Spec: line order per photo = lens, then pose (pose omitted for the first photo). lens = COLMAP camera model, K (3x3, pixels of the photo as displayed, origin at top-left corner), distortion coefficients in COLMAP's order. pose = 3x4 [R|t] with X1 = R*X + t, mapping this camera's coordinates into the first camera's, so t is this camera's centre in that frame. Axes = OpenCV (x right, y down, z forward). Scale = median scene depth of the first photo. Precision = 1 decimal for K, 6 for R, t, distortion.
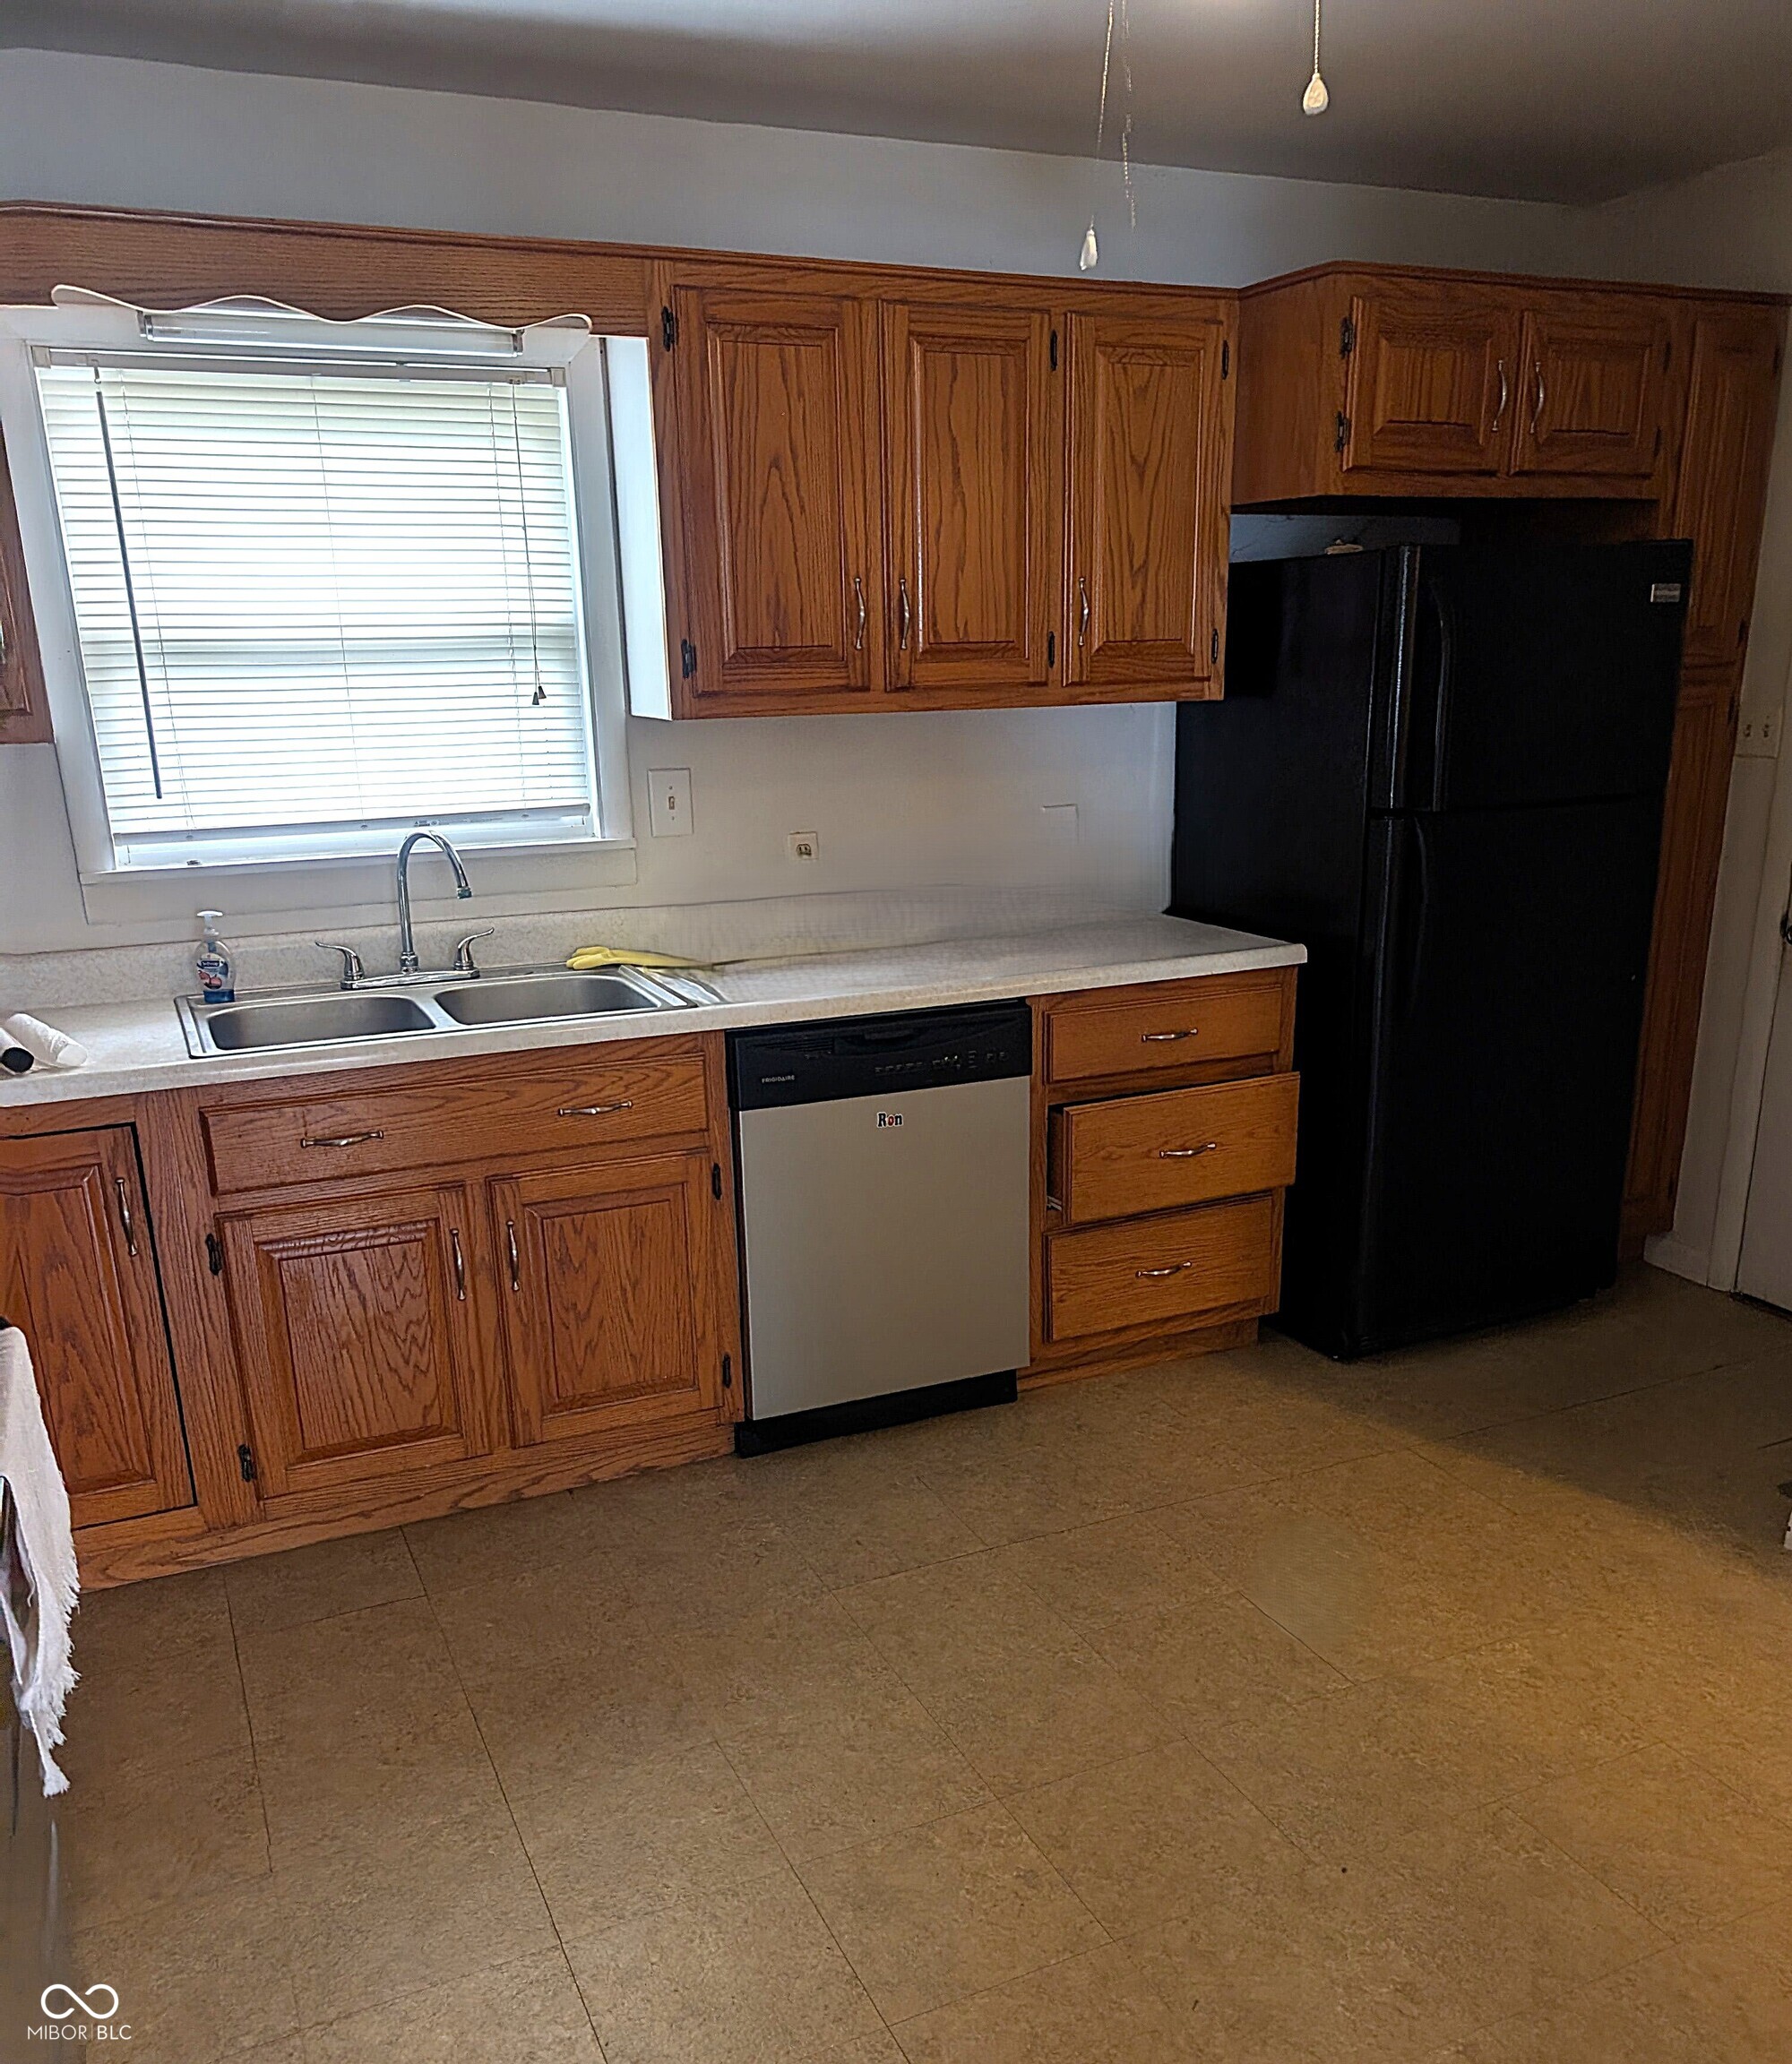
lens RADIAL K [[1767.6, 0, 896.0], [0, 1767.6, 1032.0], [0, 0, 1]] dist [-0.008000, -0.005843]
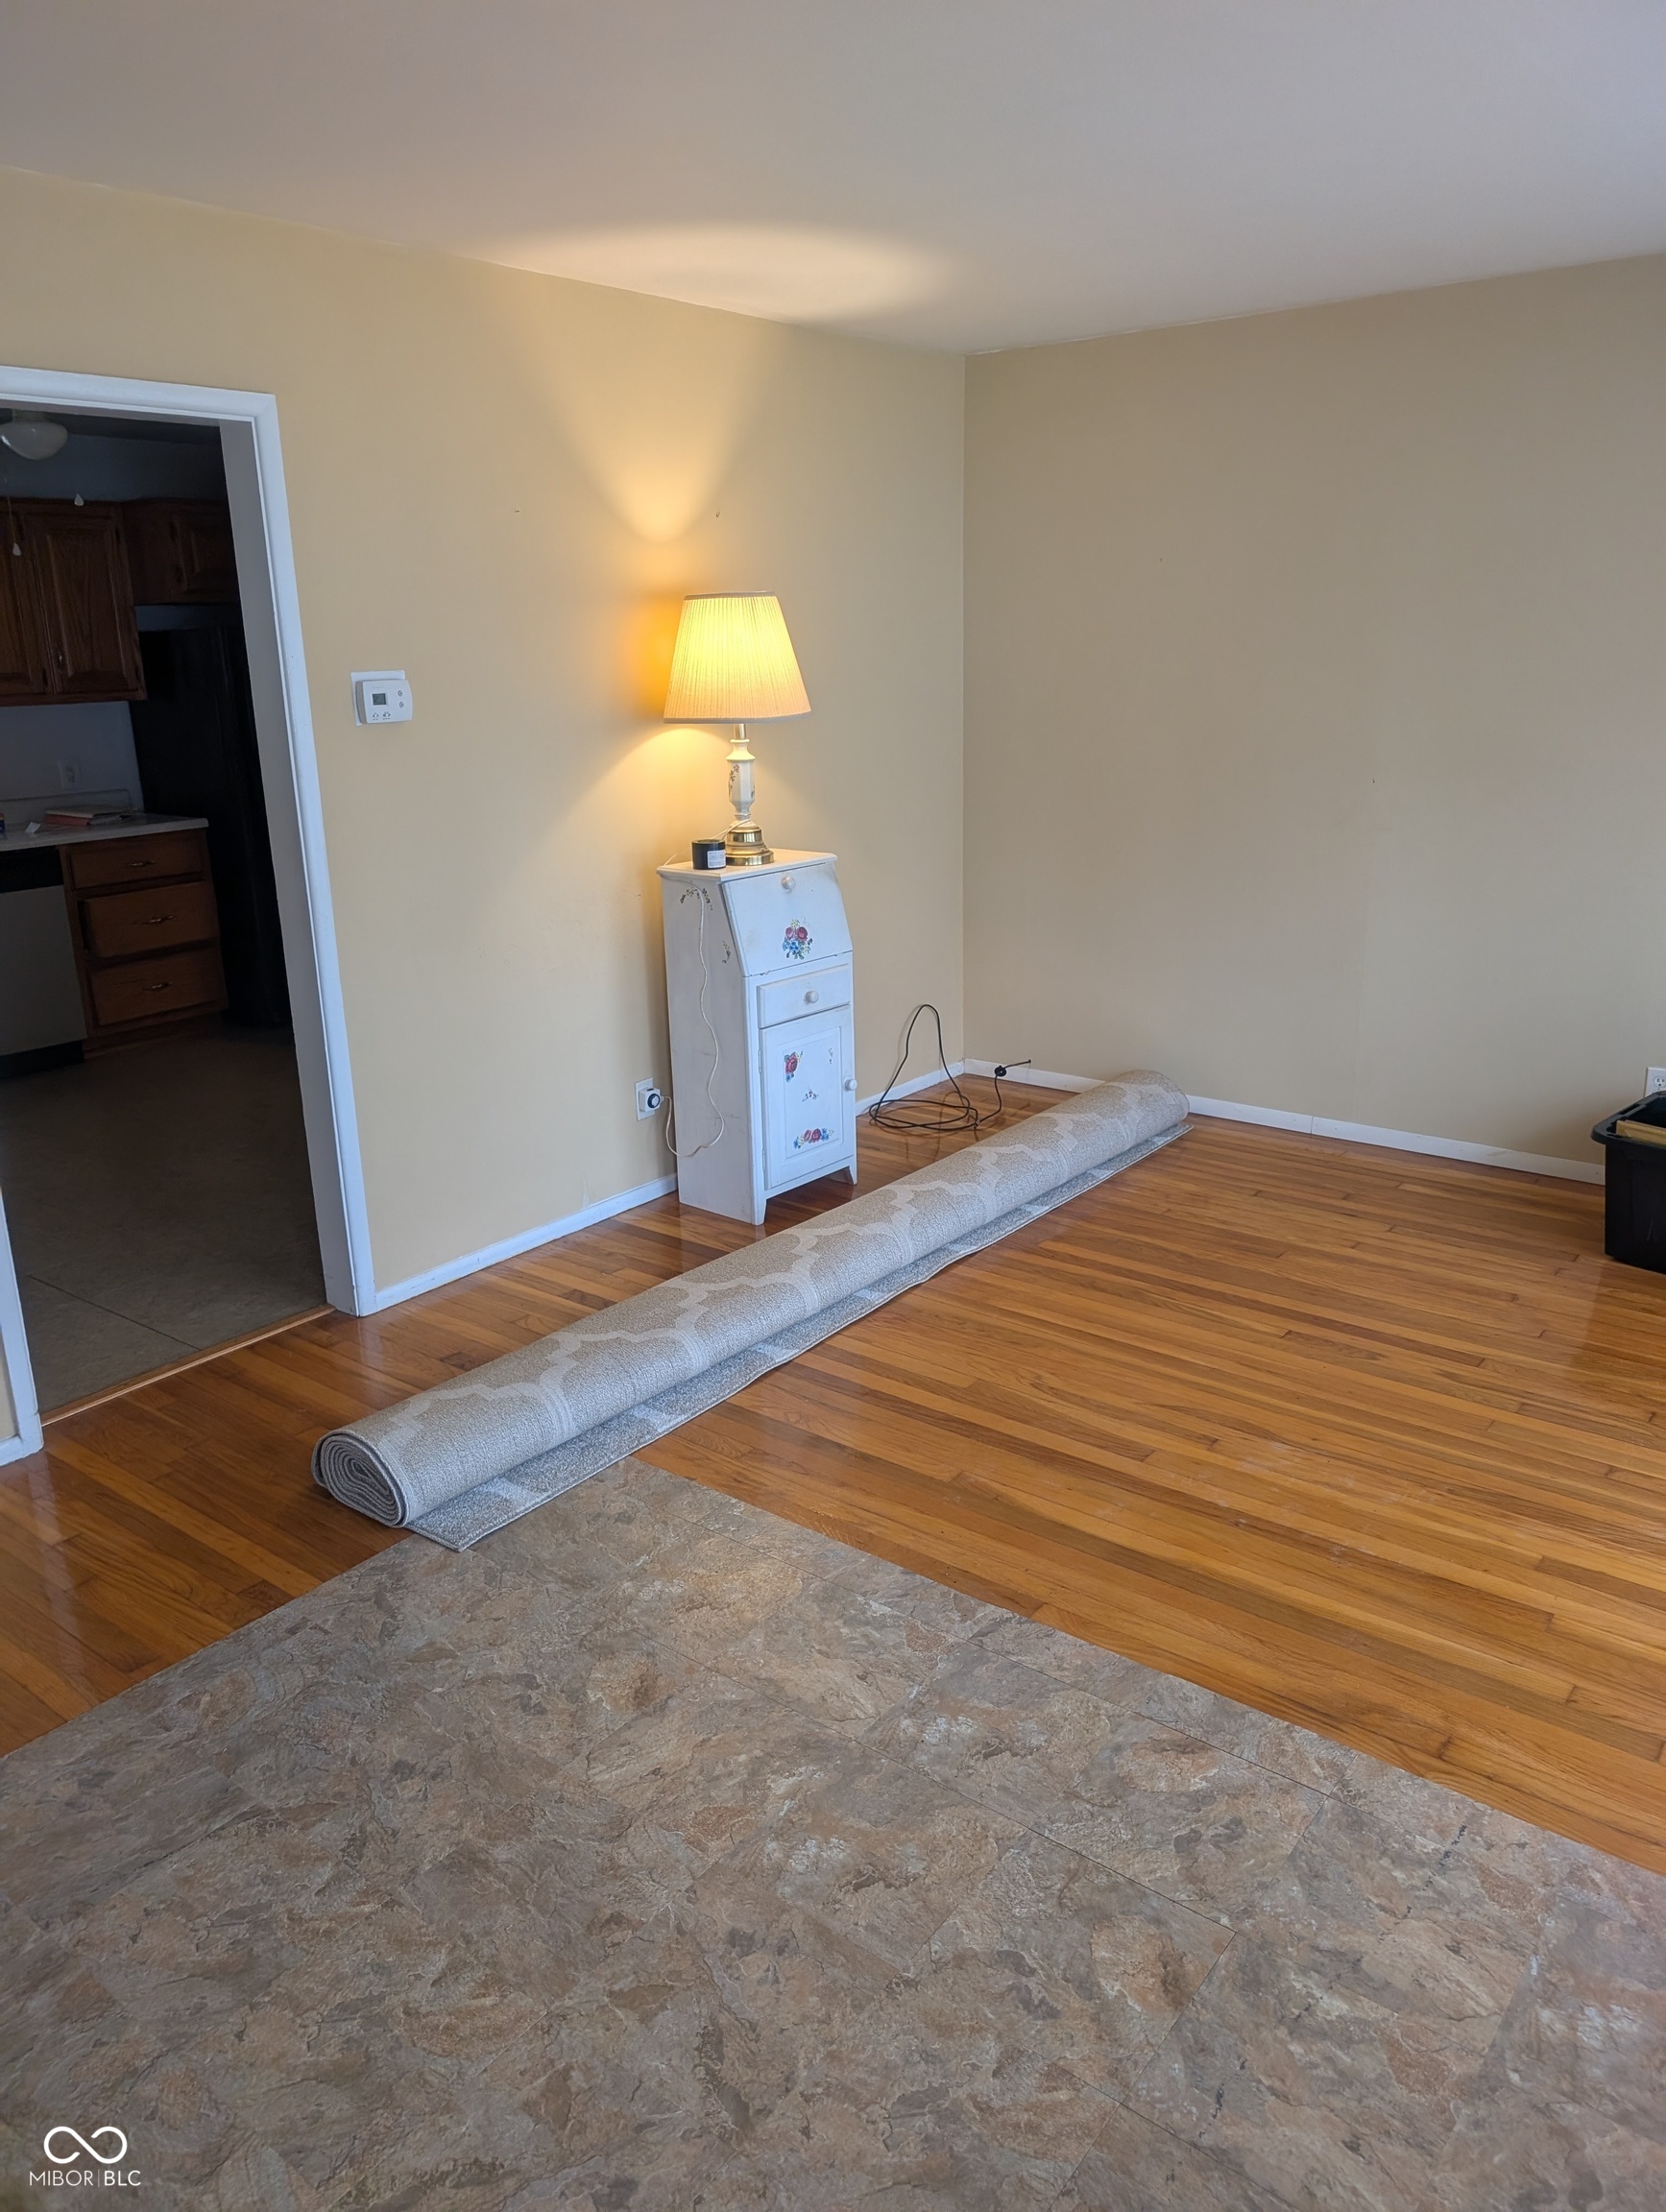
lens RADIAL K [[1550.4, 0, 837.3], [0, 1550.4, 1055.4], [0, 0, 1]] dist [0.007456, 0.002289]
pose [[0.885215, -0.124046, 0.448337, 0.037211], [0.104494, 0.992184, 0.068201, 0.186592], [-0.453293, -0.013524, 0.891259, -0.999730]]
